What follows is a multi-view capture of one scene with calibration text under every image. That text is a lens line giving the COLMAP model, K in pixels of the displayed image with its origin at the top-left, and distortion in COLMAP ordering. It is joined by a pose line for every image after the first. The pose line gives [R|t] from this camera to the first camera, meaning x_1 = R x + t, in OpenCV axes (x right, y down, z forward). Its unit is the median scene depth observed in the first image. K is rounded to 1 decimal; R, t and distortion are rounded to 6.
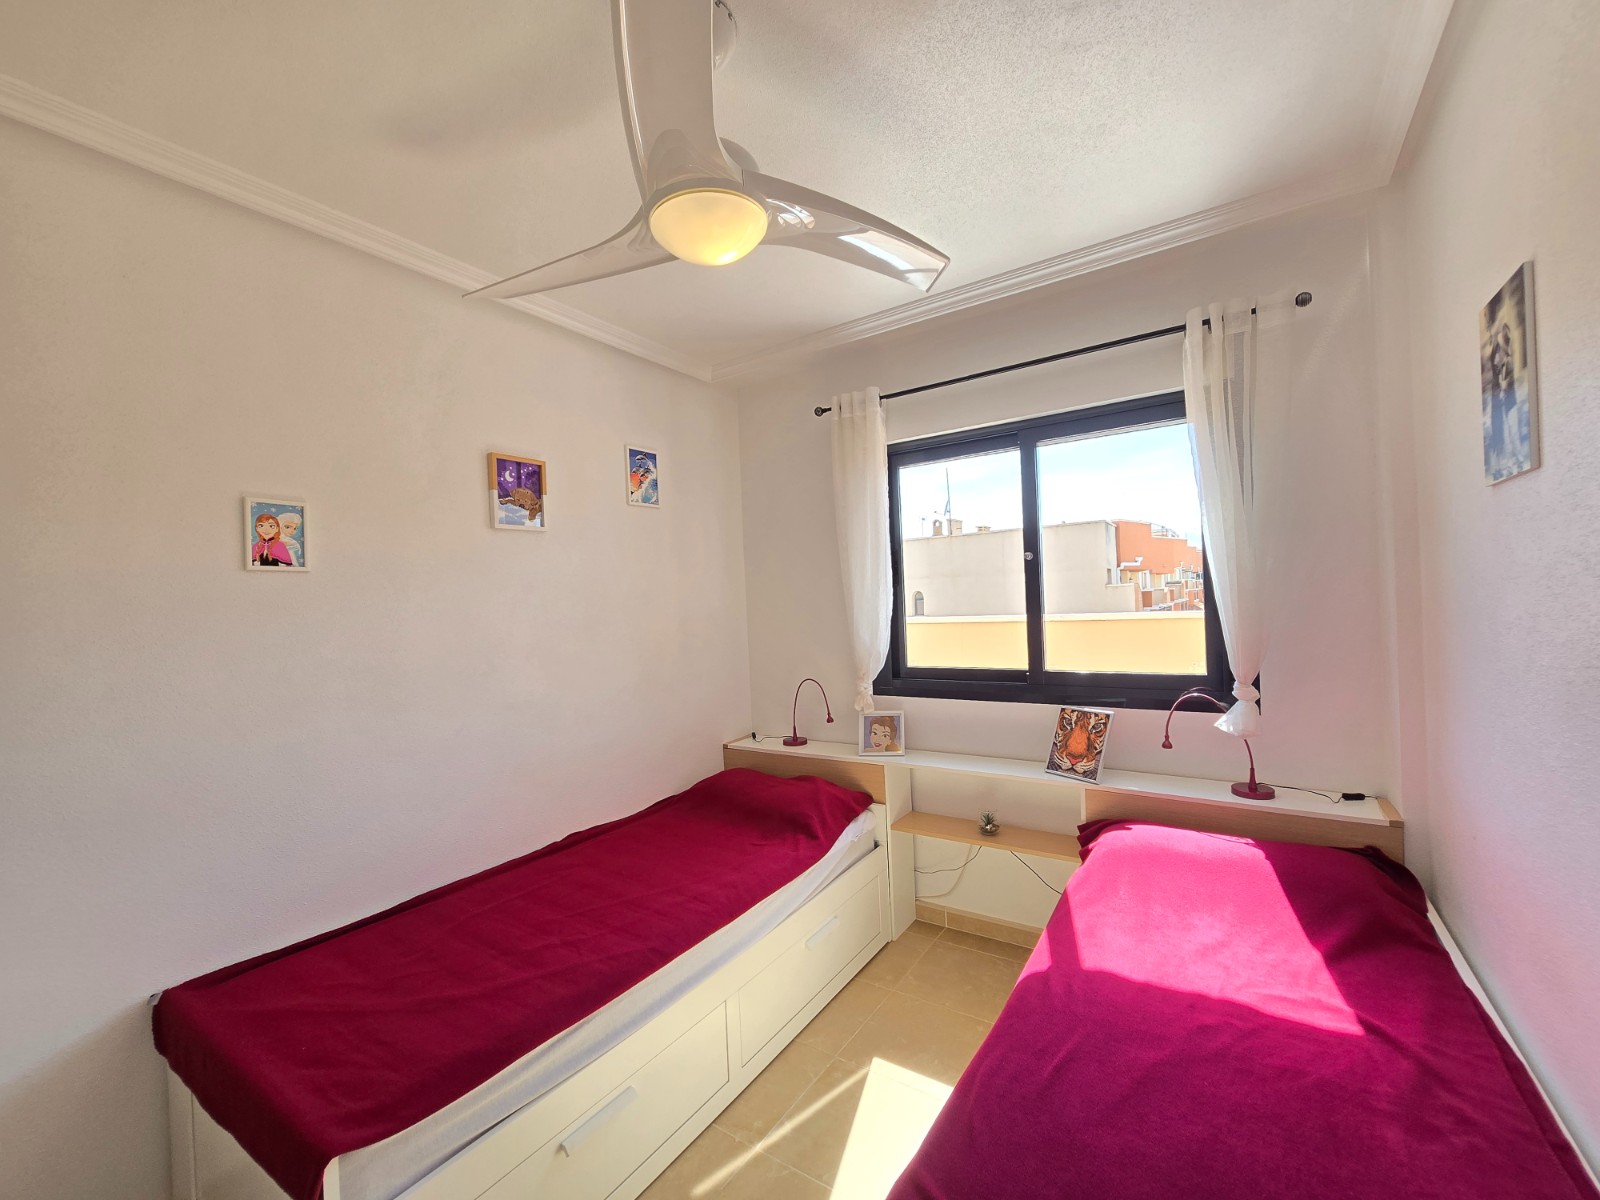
lens RADIAL K [[653.8, 0, 800.0], [0, 653.8, 600.0], [0, 0, 1]] dist [-0.000530, -0.000077]
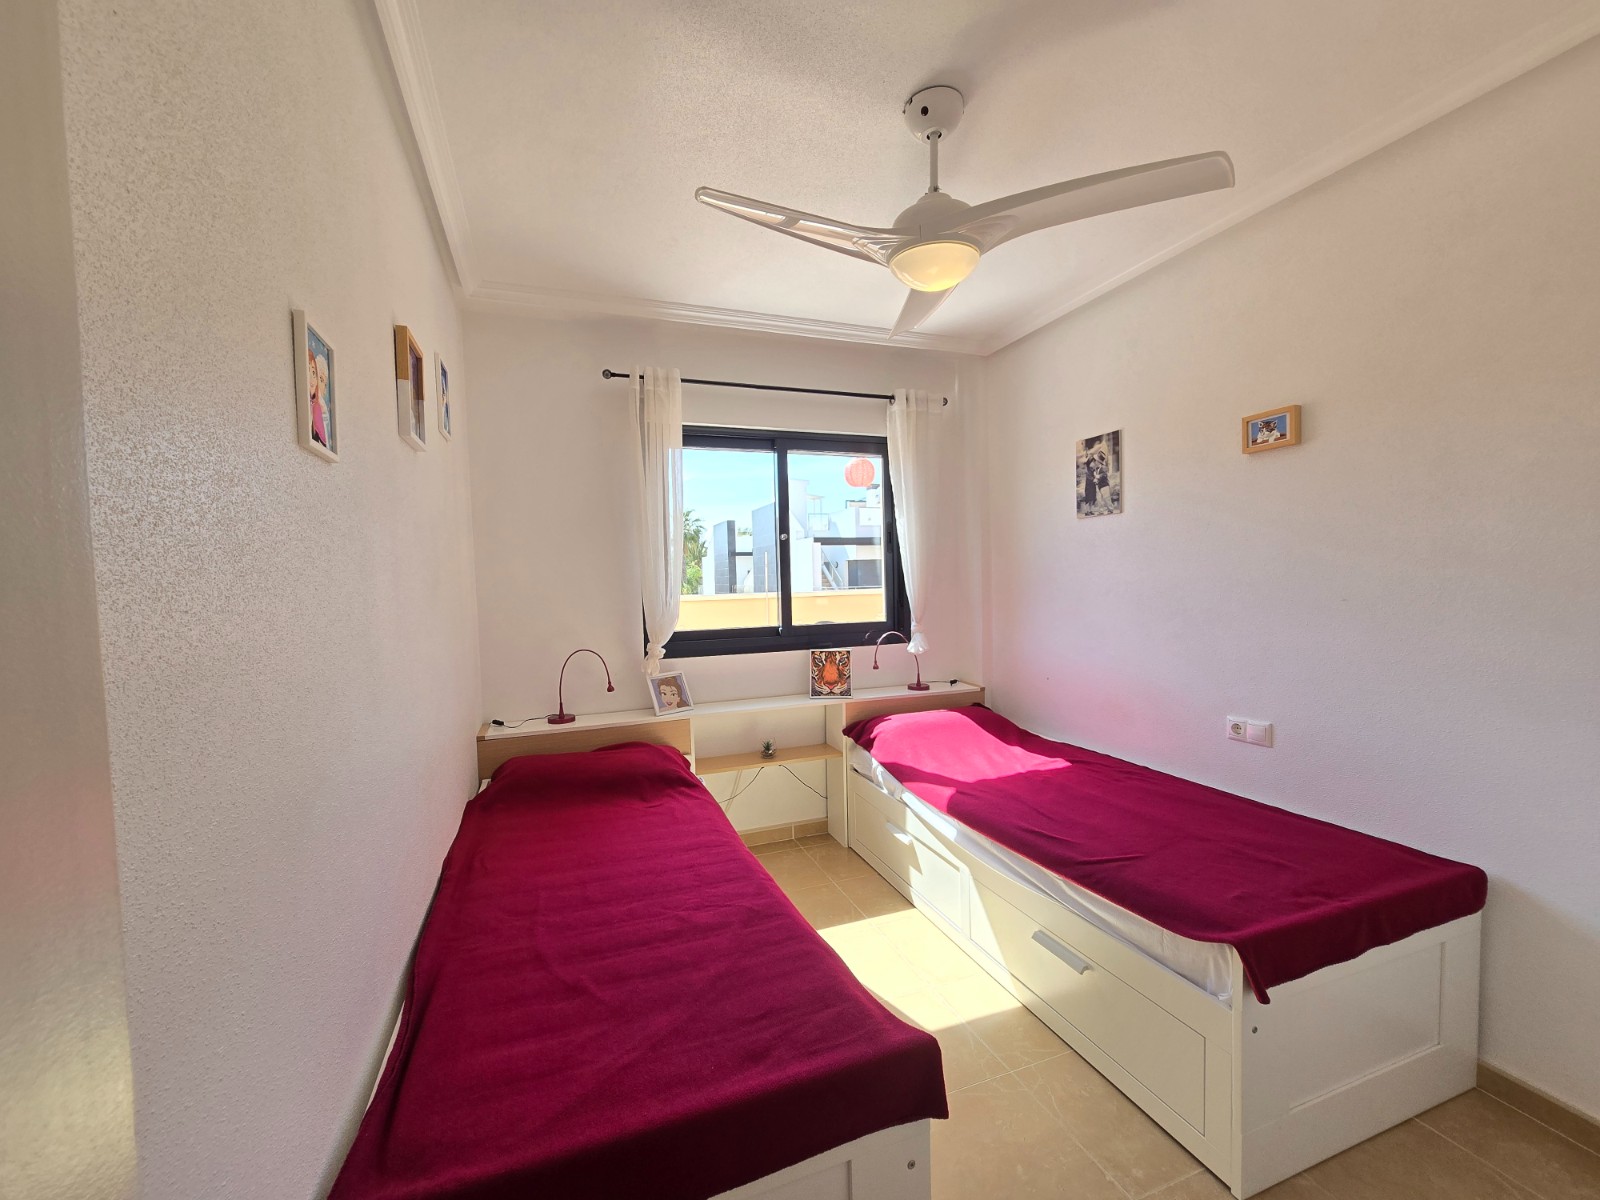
lens RADIAL K [[653.8, 0, 800.0], [0, 653.8, 600.0], [0, 0, 1]] dist [-0.000530, -0.000077]
pose [[0.584099, -0.000656, 0.811682, -0.750775], [-0.002040, 0.999995, 0.002276, 0.059531], [-0.811680, -0.002986, 0.584095, 0.244788]]
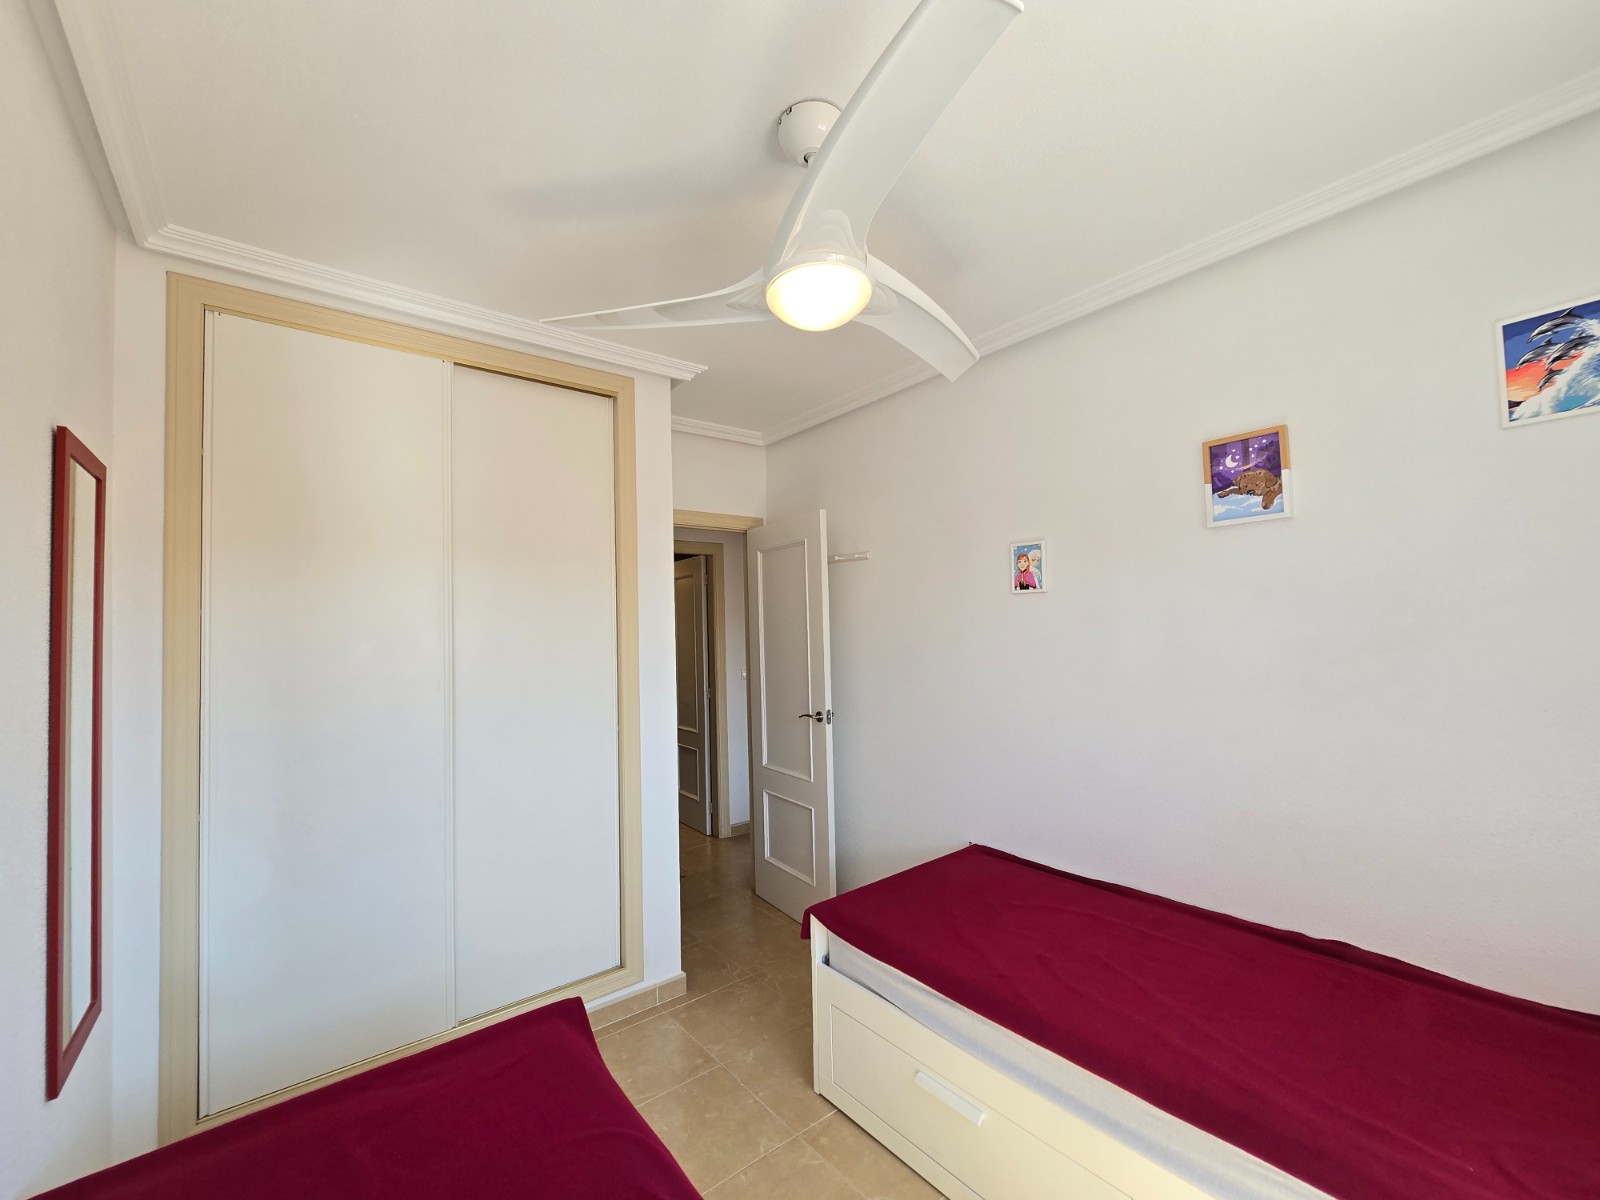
lens RADIAL K [[653.8, 0, 800.0], [0, 653.8, 600.0], [0, 0, 1]] dist [-0.000530, -0.000077]
pose [[-0.291493, 0.005258, -0.956559, 0.507520], [0.043636, 0.999017, -0.007805, -0.029160], [0.955577, -0.044015, -0.291436, 0.694641]]
